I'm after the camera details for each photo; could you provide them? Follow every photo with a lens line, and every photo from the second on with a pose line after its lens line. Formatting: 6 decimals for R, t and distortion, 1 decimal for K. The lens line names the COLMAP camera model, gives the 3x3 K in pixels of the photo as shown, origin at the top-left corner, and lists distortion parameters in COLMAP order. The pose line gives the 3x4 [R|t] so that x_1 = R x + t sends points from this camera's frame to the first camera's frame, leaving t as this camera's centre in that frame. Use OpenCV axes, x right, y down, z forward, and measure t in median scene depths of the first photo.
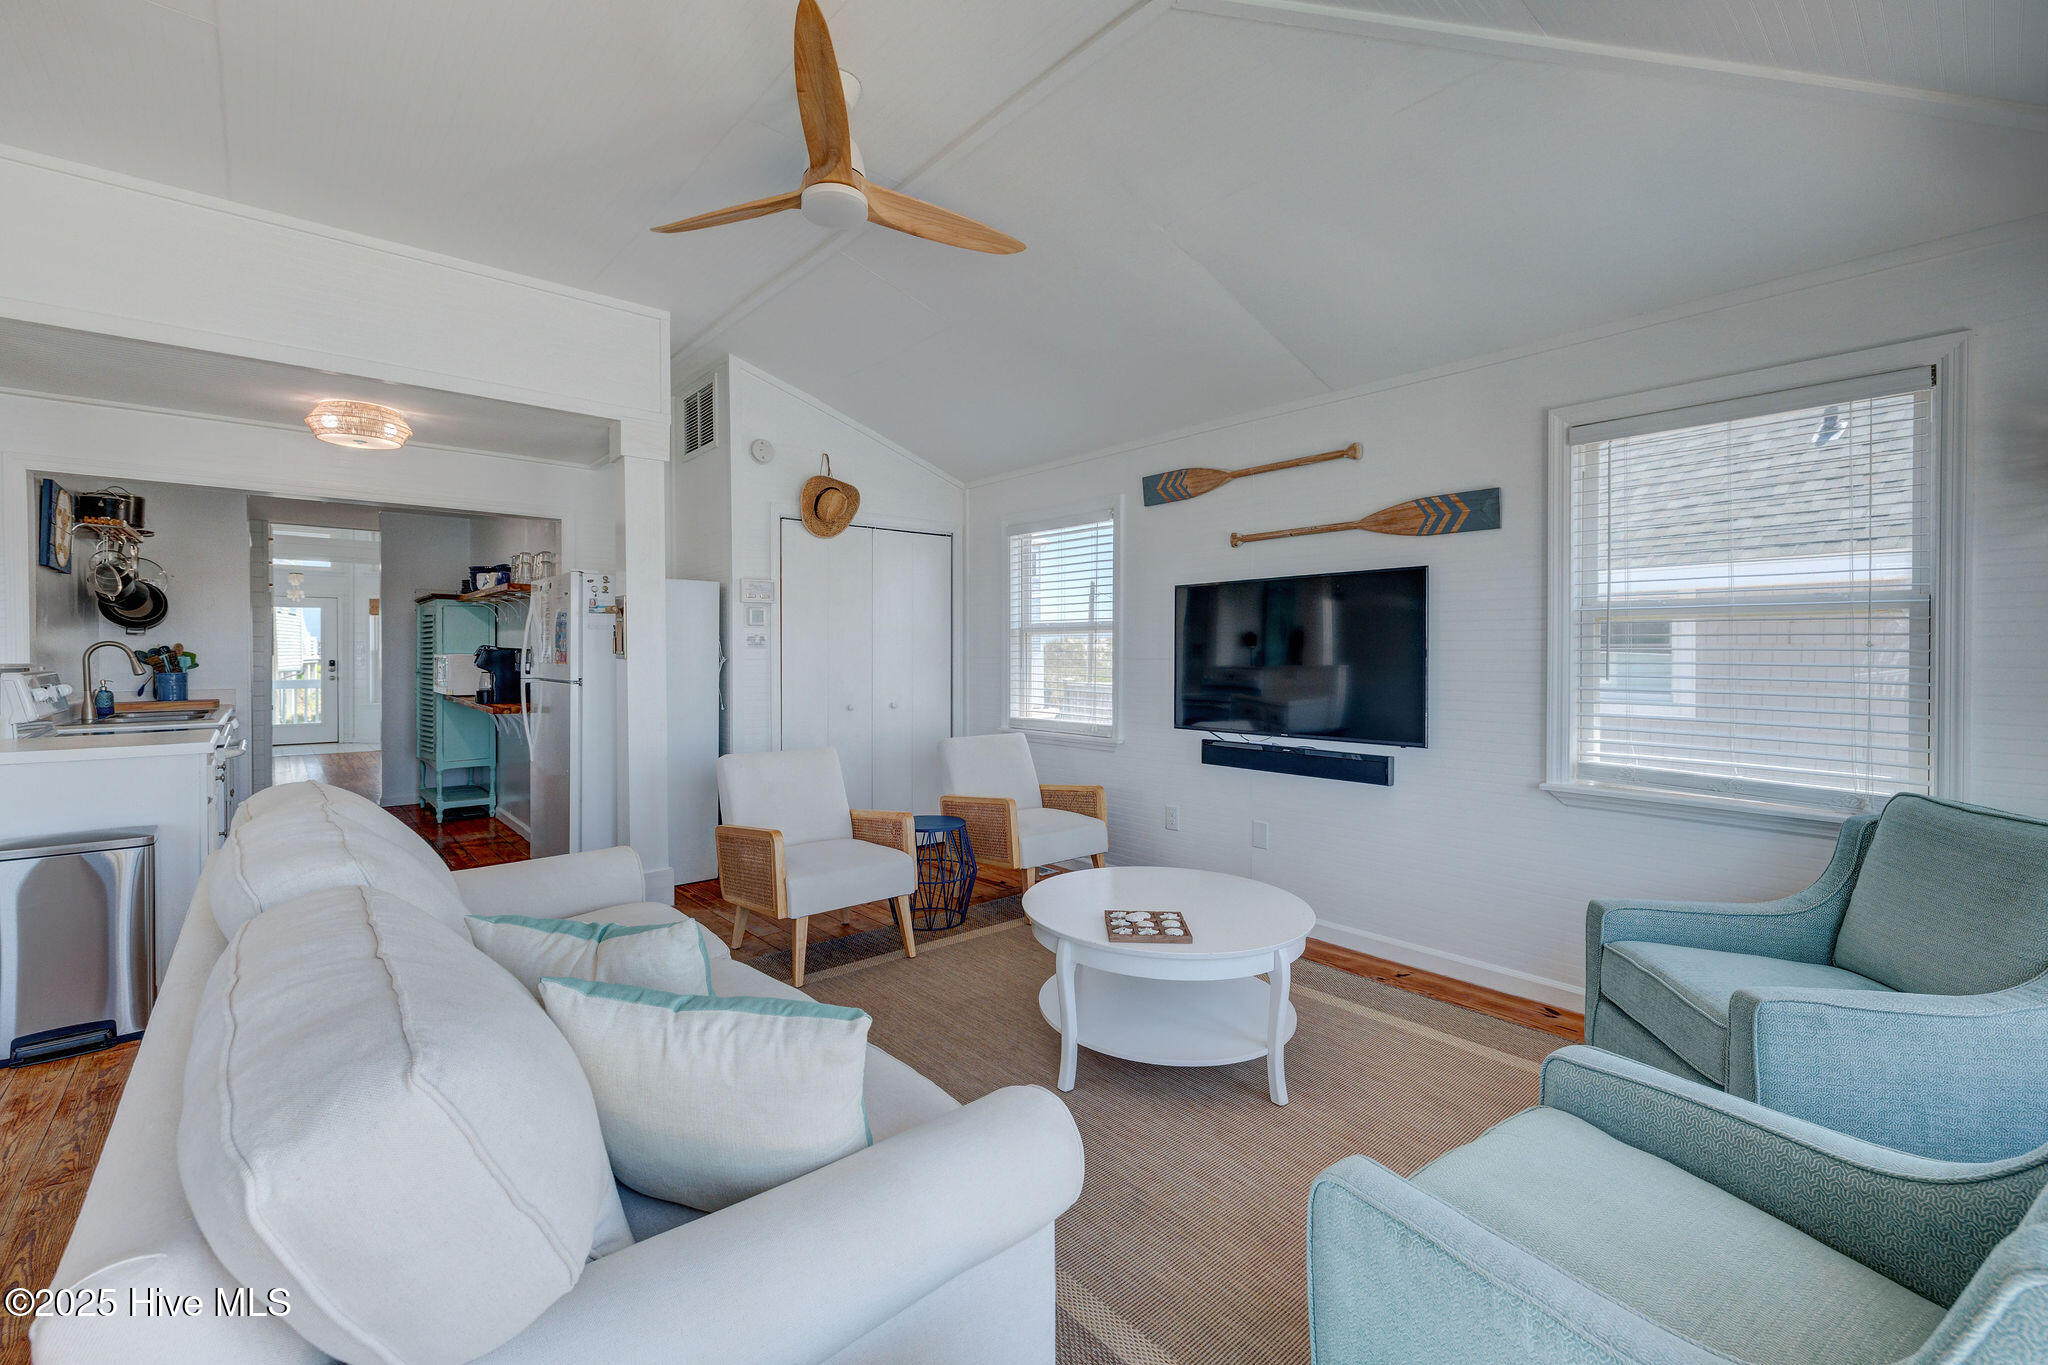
lens RADIAL K [[856.3, 0, 991.1], [0, 856.3, 659.7], [0, 0, 1]] dist [0.002896, -0.000652]
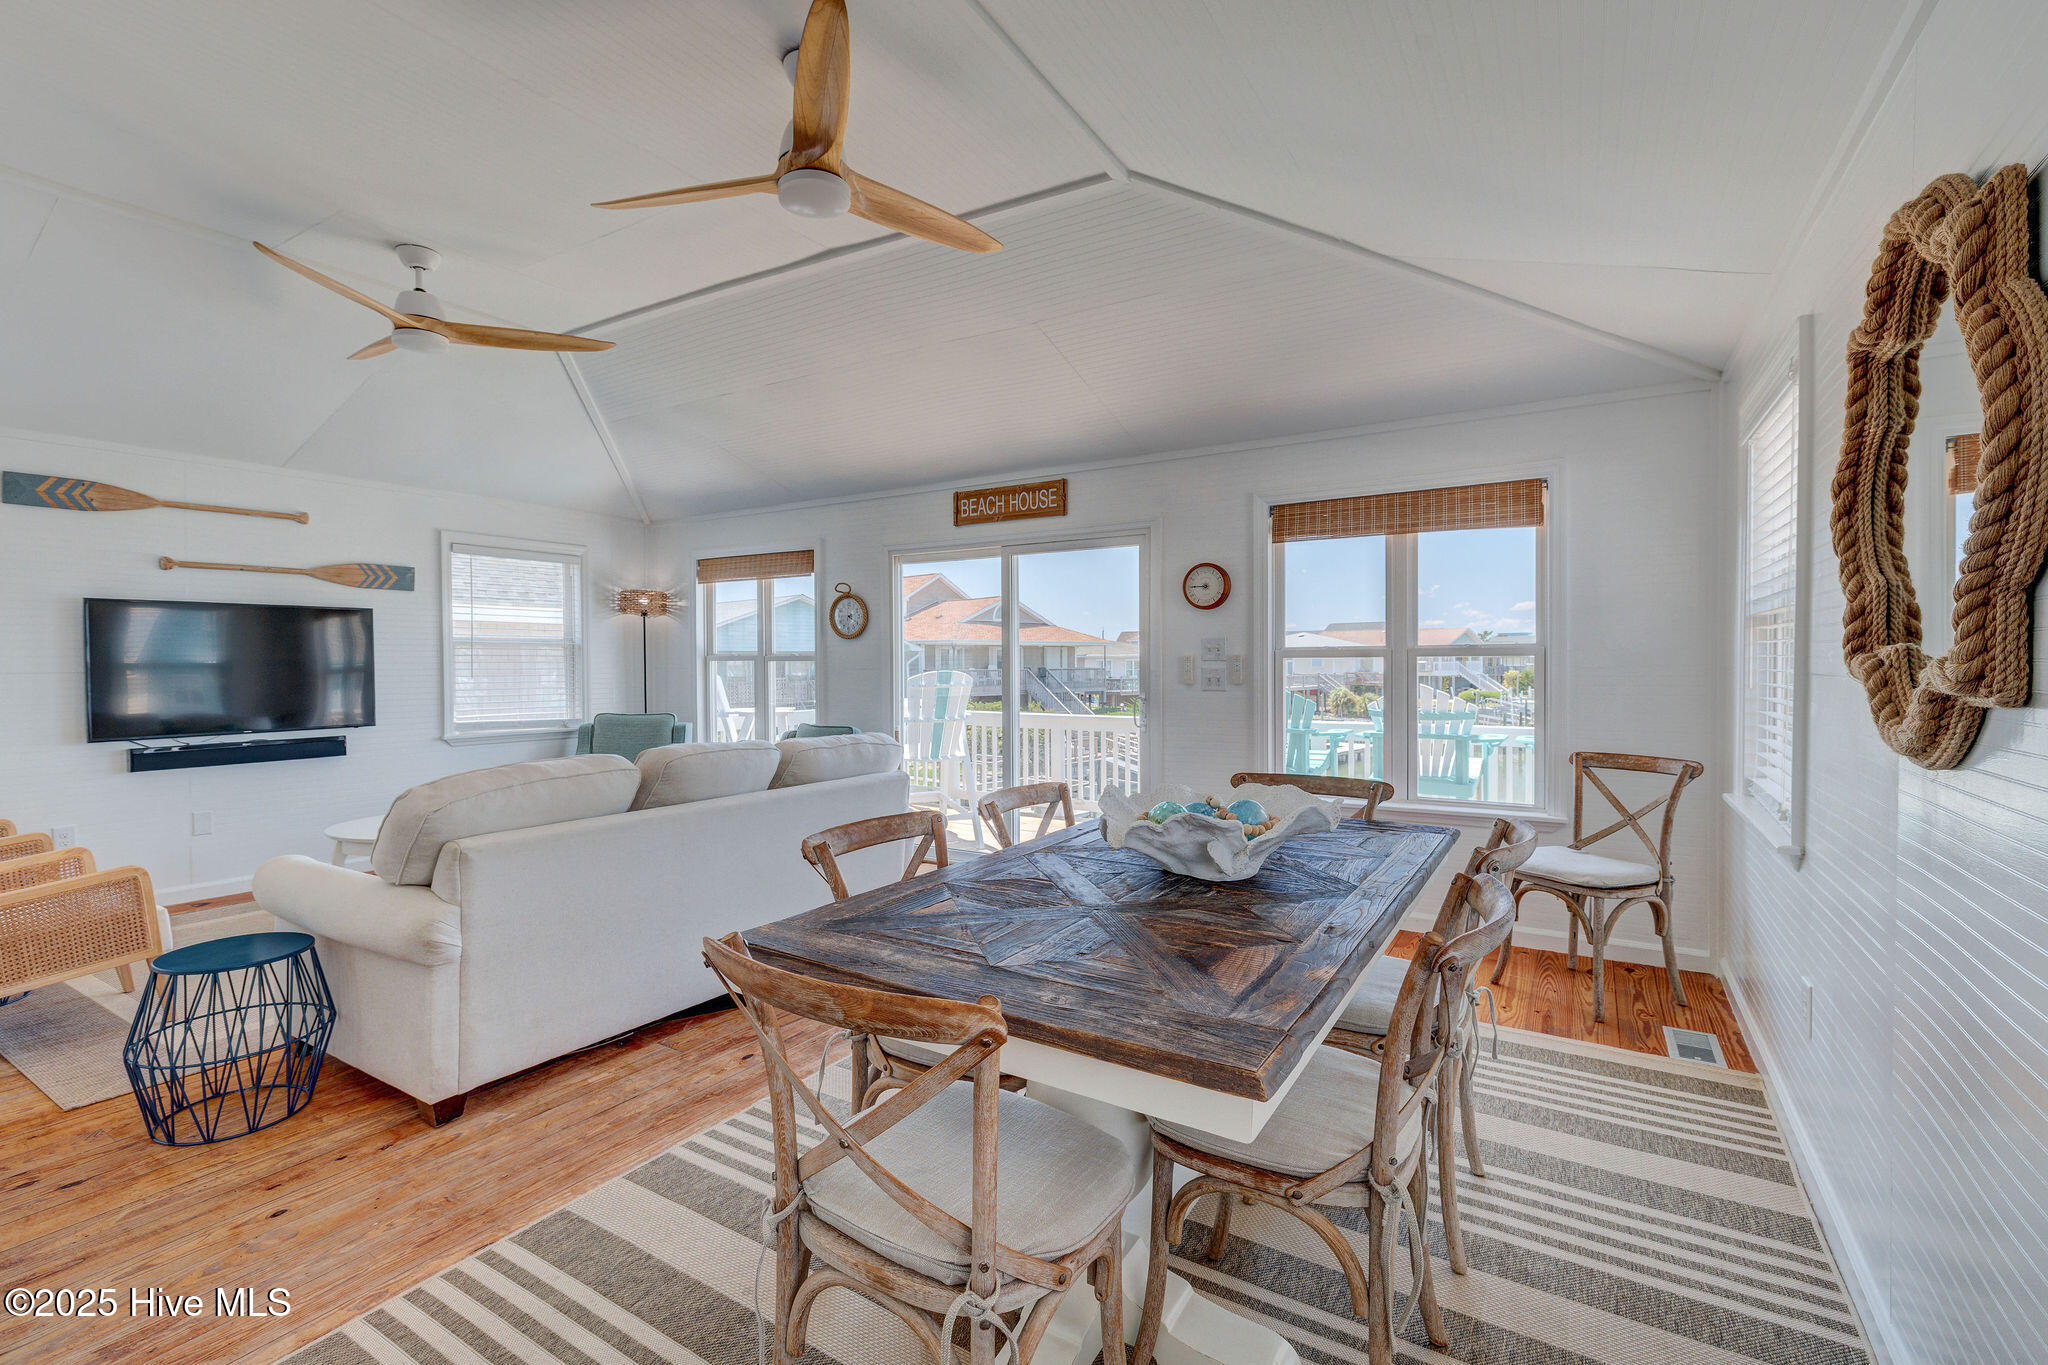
lens RADIAL K [[856.3, 0, 1013.2], [0, 856.3, 671.7], [0, 0, 1]] dist [0.002896, -0.000652]
pose [[-0.303681, -0.011939, 0.952699, -1.282561], [0.011590, 0.999801, 0.016223, -0.006372], [-0.952703, 0.015968, -0.303482, 0.360159]]
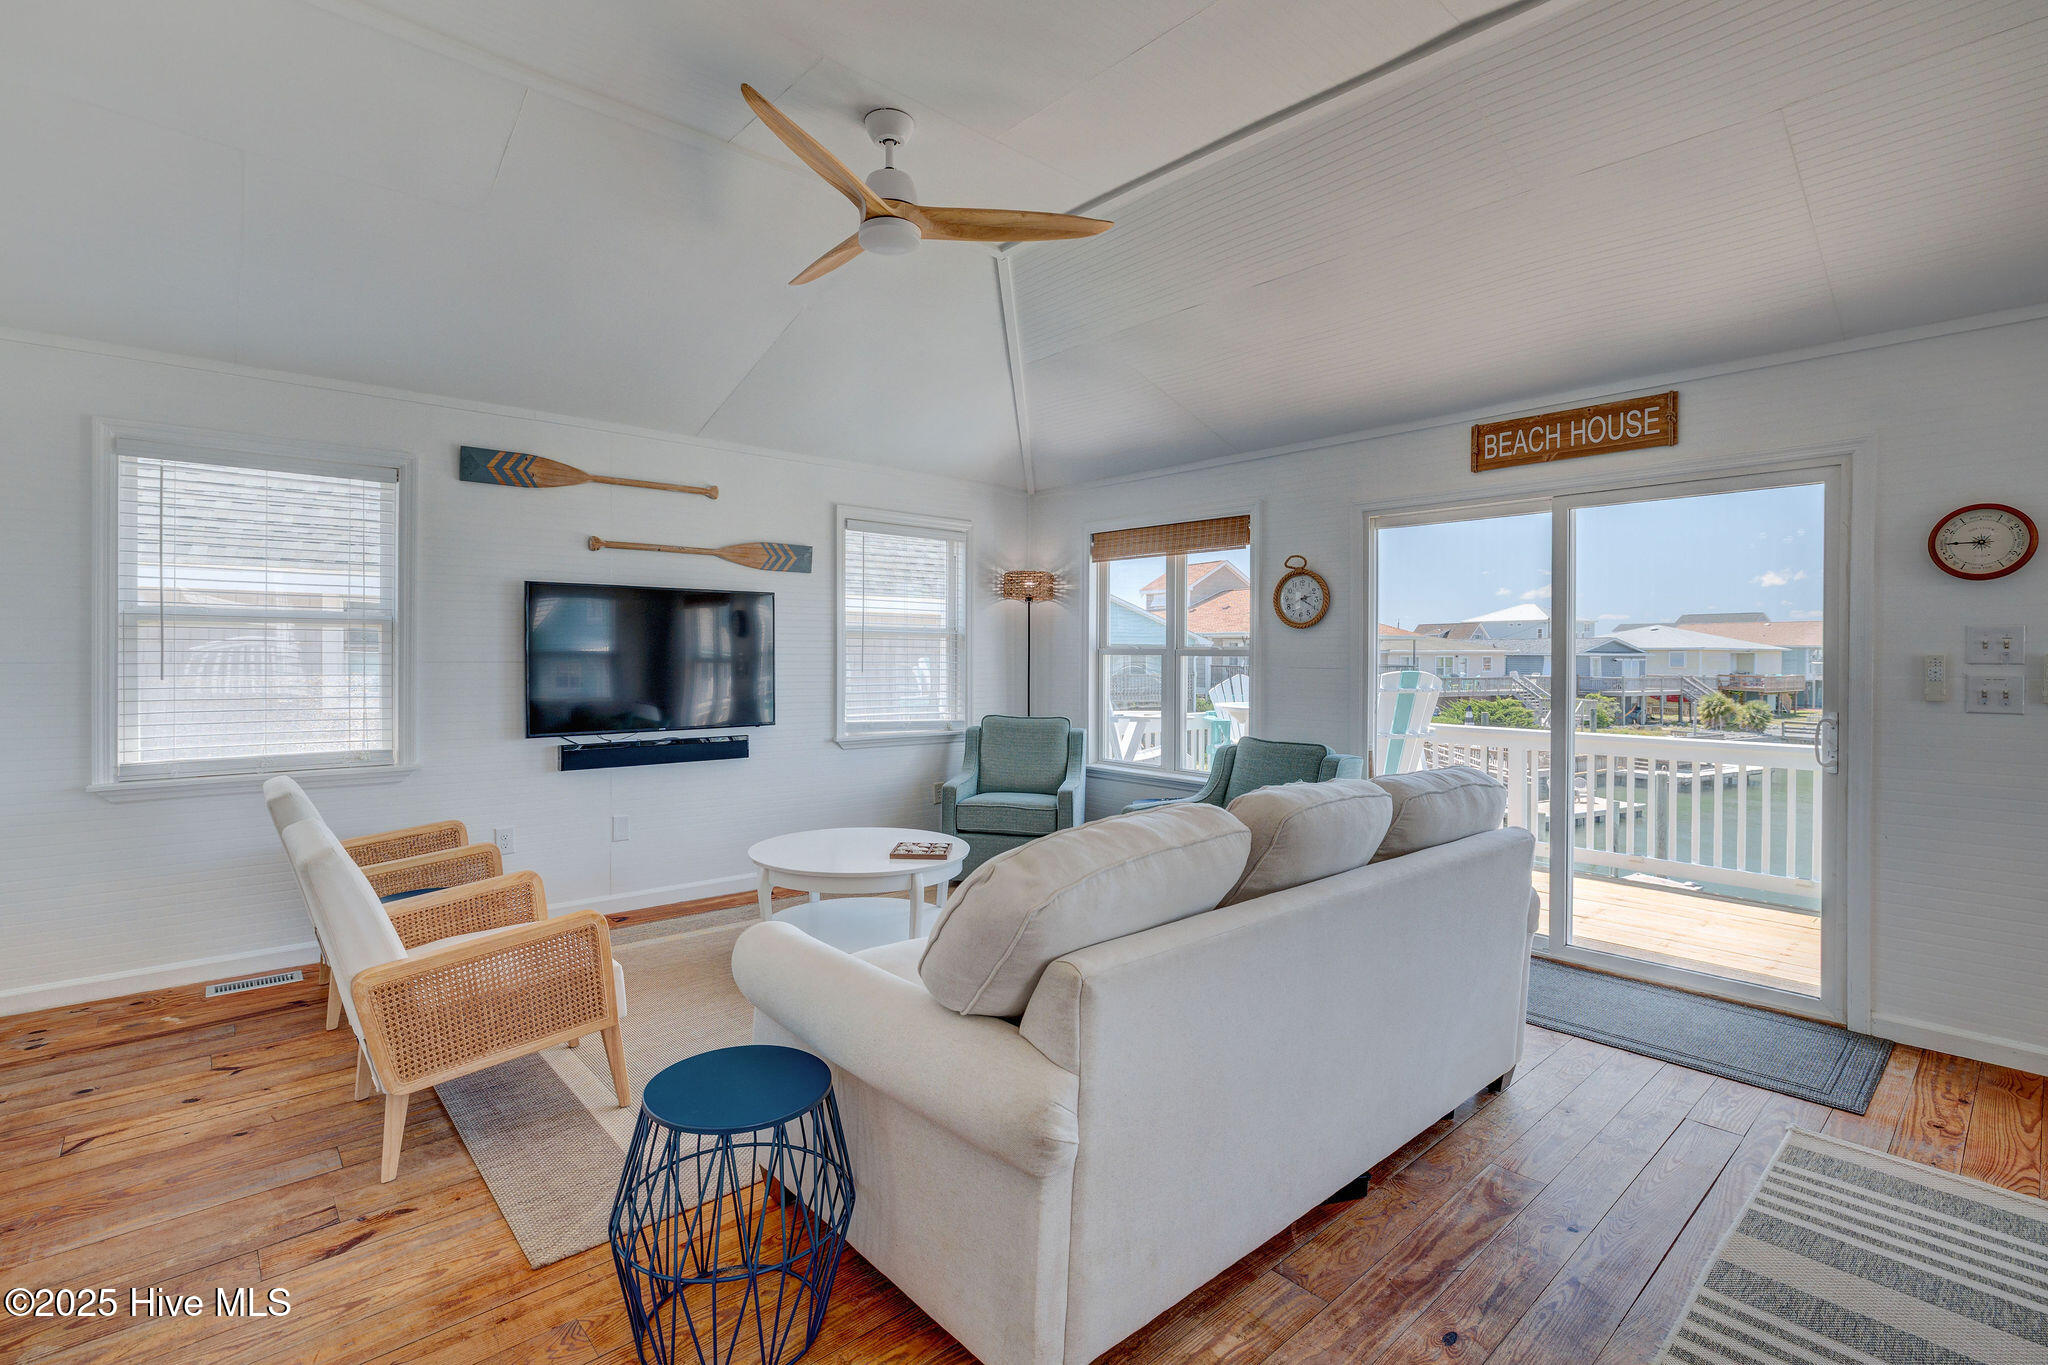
lens RADIAL K [[915.4, 0, 1037.3], [0, 915.4, 661.8], [0, 0, 1]] dist [-0.003025, 0.000677]
pose [[-0.019550, -0.009839, 0.999760, -0.958244], [0.002173, 0.999949, 0.009883, -0.010696], [-0.999807, 0.002366, -0.019527, 0.580895]]
